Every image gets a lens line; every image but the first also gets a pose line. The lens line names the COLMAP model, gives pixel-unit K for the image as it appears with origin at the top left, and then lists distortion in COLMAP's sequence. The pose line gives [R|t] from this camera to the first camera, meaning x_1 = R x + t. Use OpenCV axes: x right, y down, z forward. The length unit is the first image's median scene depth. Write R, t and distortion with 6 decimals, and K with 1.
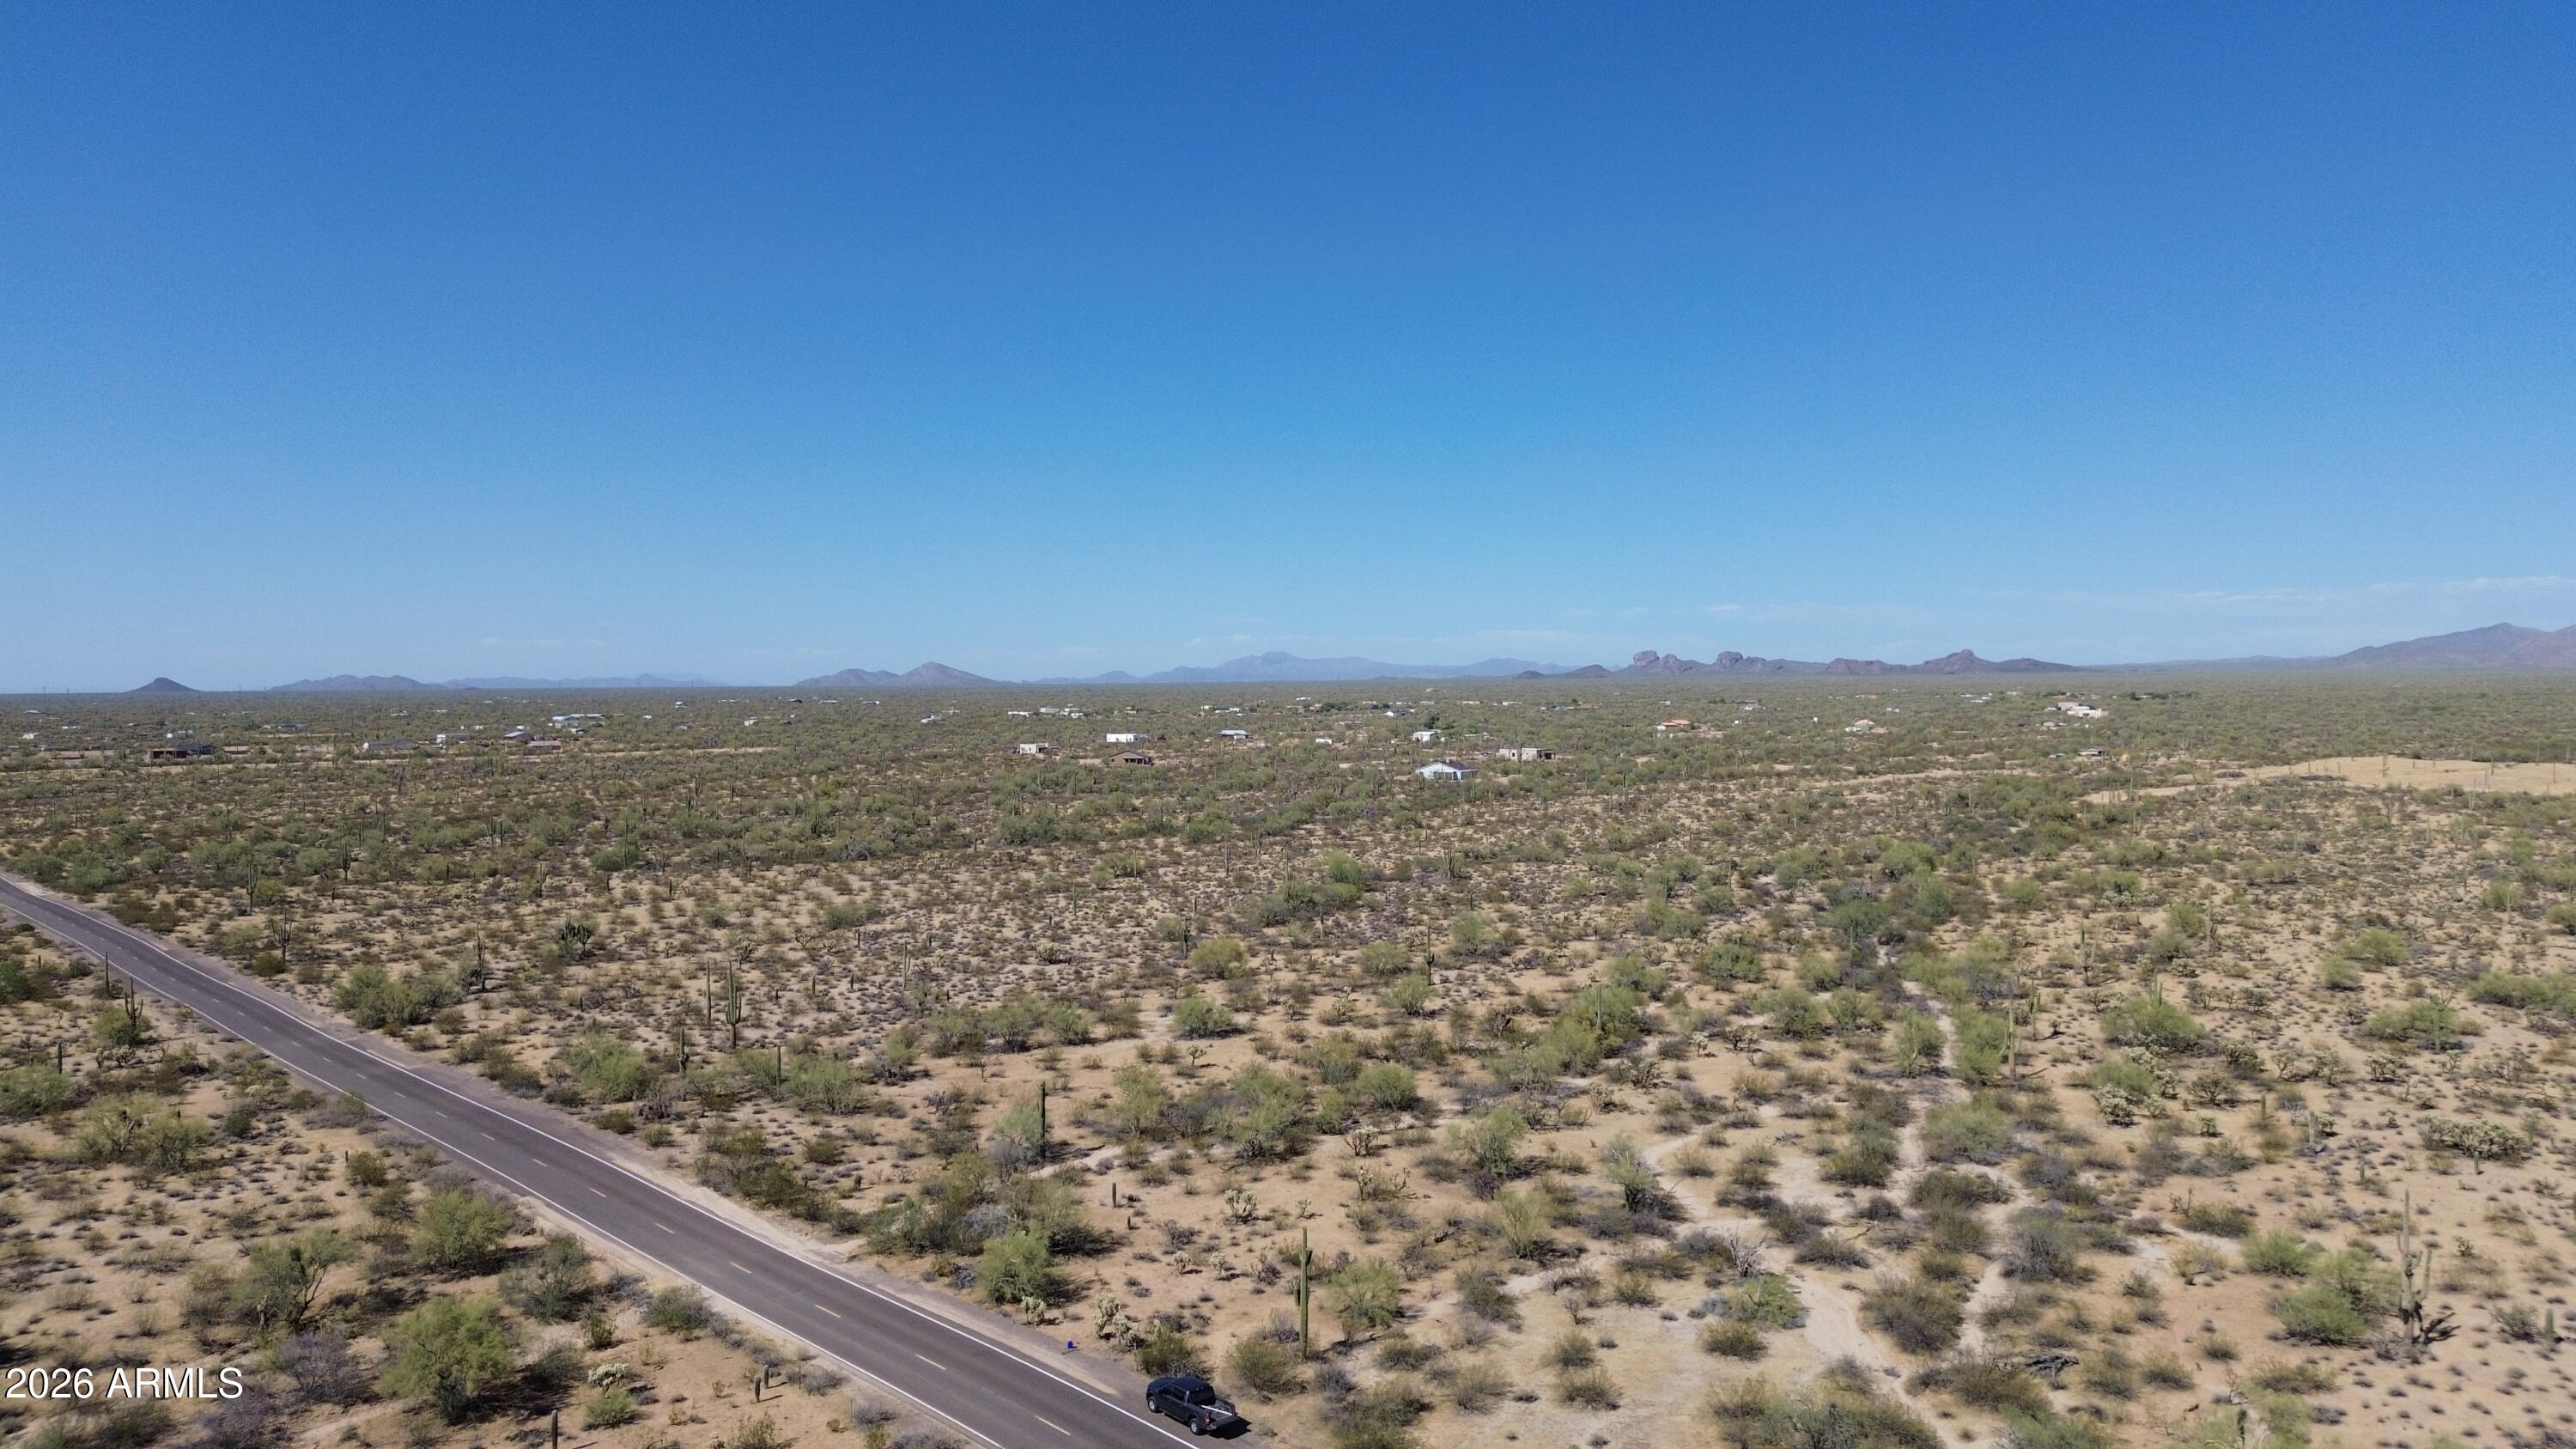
lens RADIAL K [[1830.6, 0, 1291.5], [0, 1830.6, 697.8], [0, 0, 1]] dist [0.074068, -0.075296]
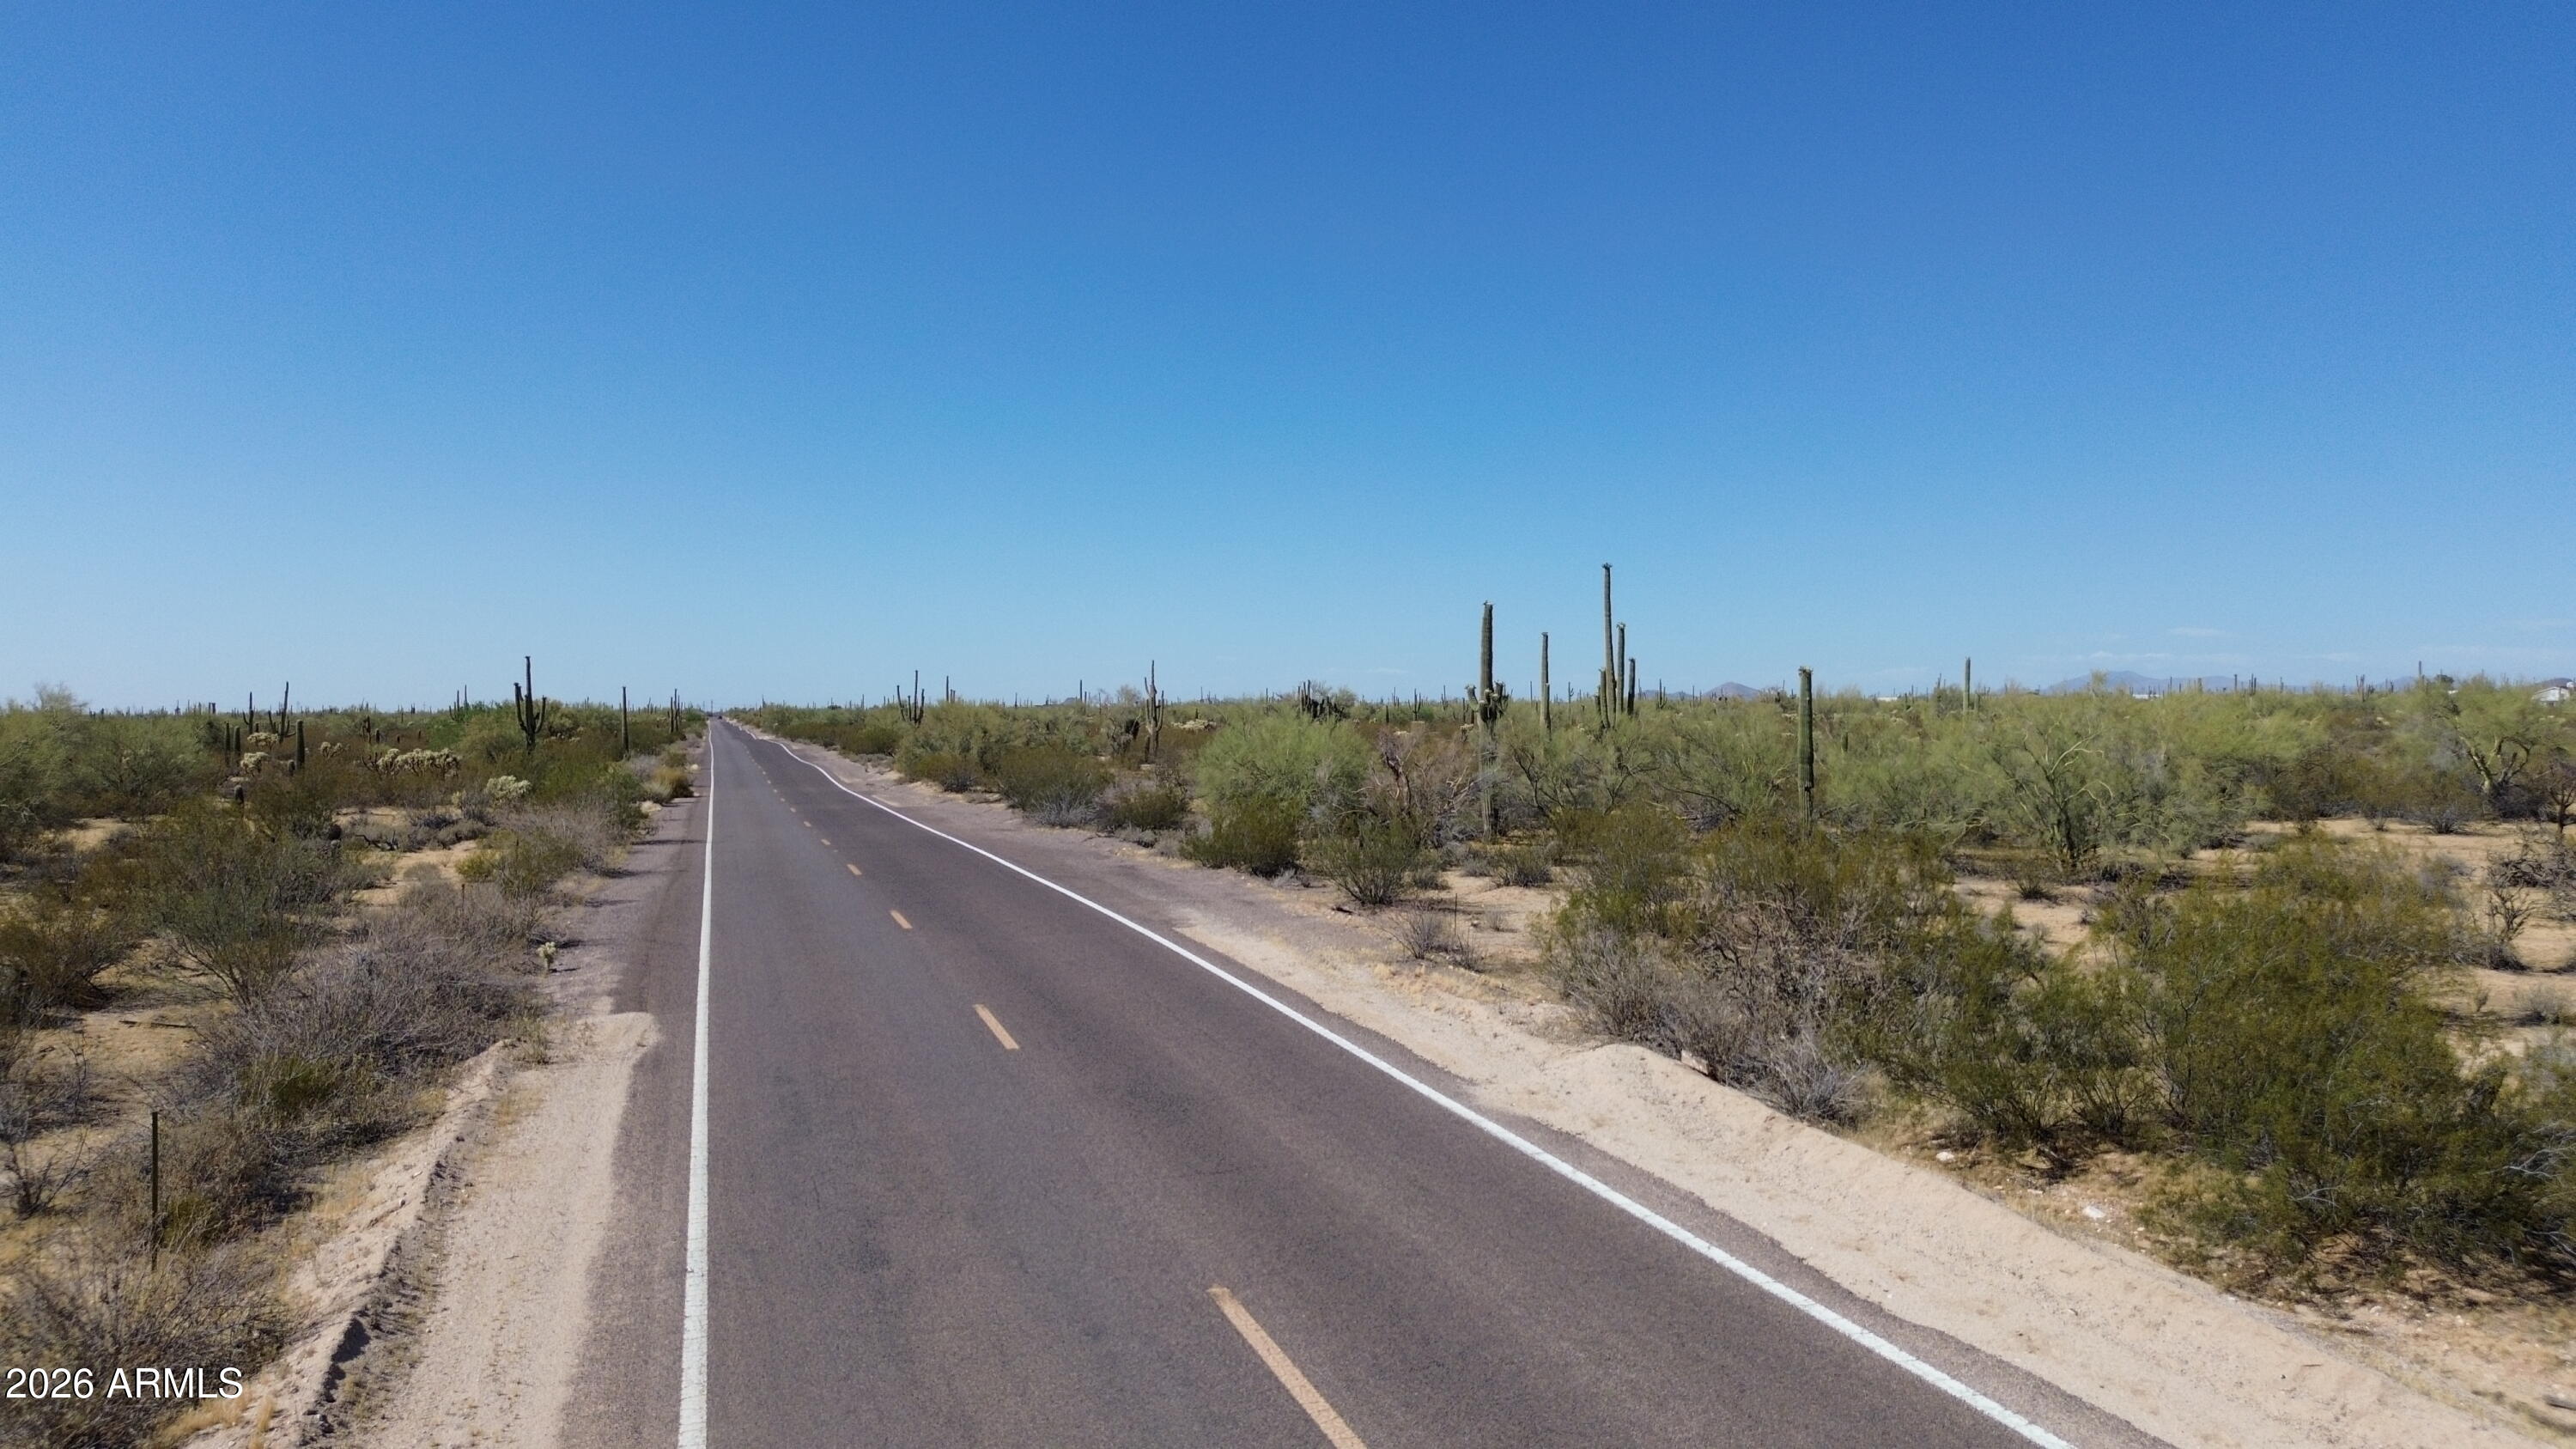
lens RADIAL K [[1830.6, 0, 1295.2], [0, 1830.6, 735.7], [0, 0, 1]] dist [0.074068, -0.075296]
pose [[0.911401, 0.006648, -0.411467, -0.243089], [-0.004077, 0.999966, 0.007126, 0.205531], [0.411500, -0.004817, 0.911397, 0.739107]]
